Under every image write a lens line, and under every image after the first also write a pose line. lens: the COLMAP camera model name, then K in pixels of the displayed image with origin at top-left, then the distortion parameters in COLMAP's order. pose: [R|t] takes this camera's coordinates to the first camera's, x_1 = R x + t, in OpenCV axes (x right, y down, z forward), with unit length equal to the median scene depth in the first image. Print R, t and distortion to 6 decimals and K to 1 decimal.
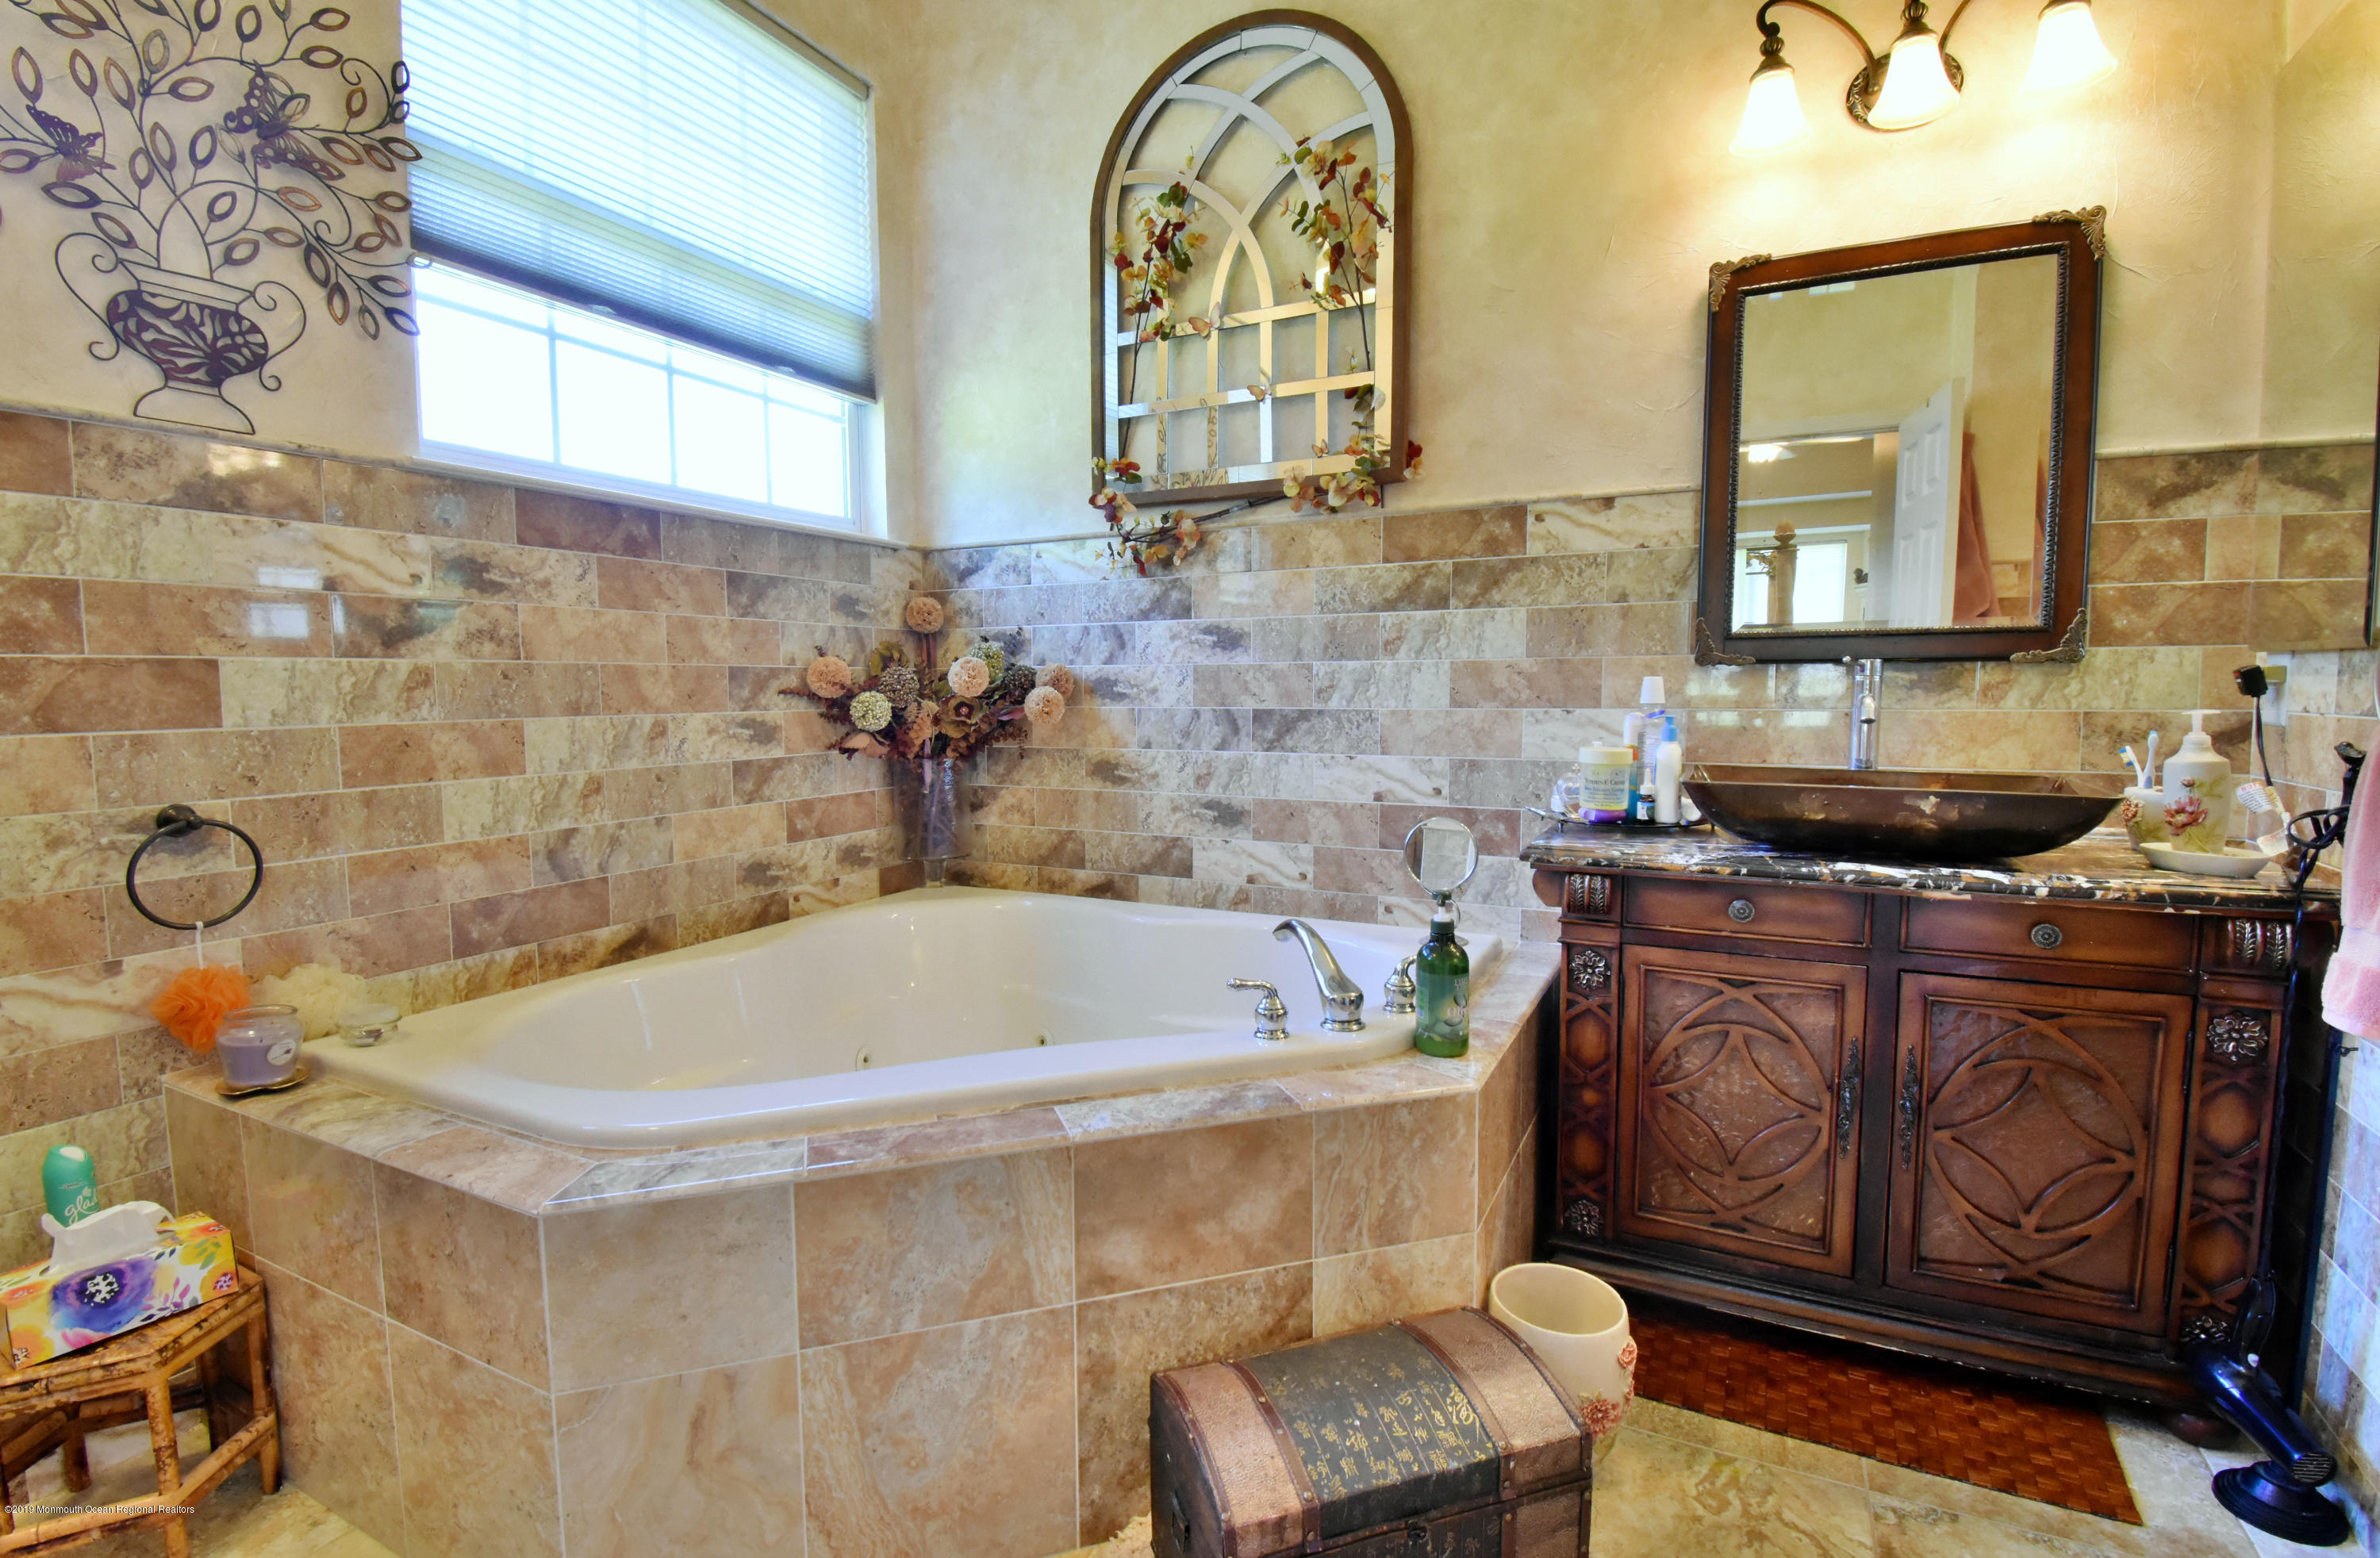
lens RADIAL K [[1079.3, 0, 1178.2], [0, 1079.3, 775.6], [0, 0, 1]] dist [0.000787, -0.020025]
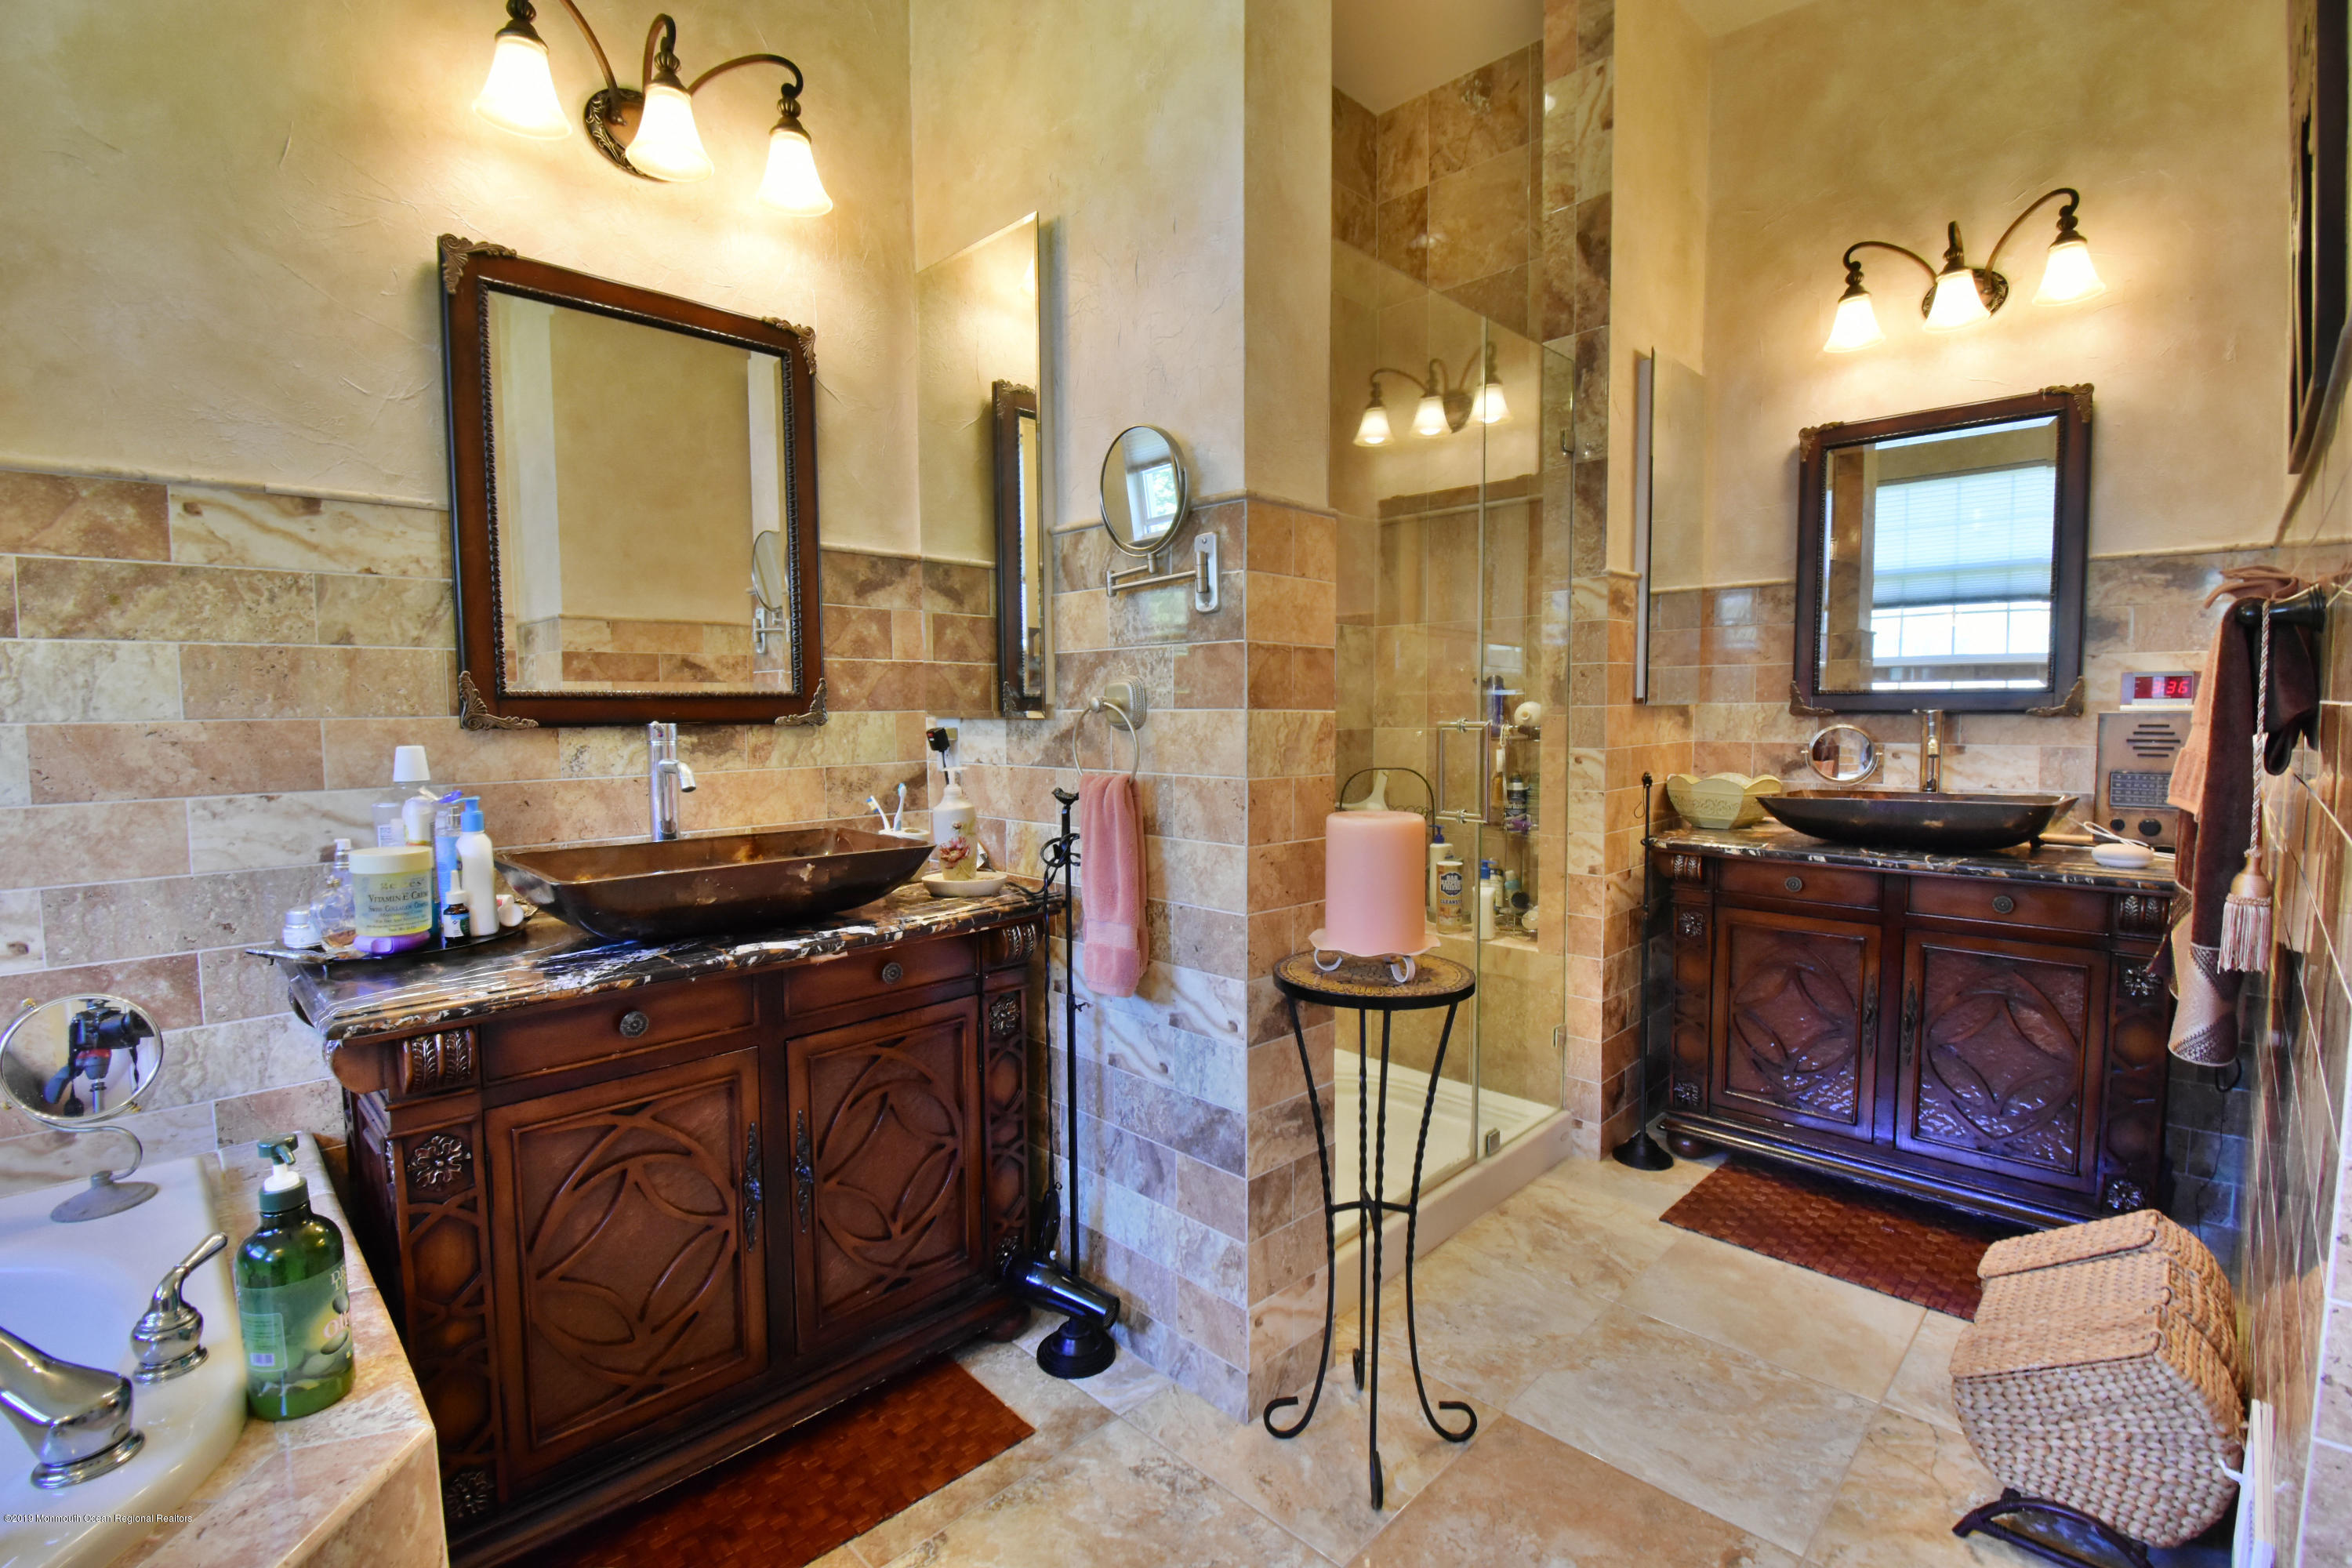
lens RADIAL K [[1040.7, 0, 1174.1], [0, 1040.7, 780.0], [0, 0, 1]] dist [0.013584, -0.023083]
pose [[0.308298, -0.059173, 0.949448, -0.108744], [0.084017, 0.995857, 0.034784, -0.055676], [-0.947573, 0.069046, 0.311992, 0.302850]]
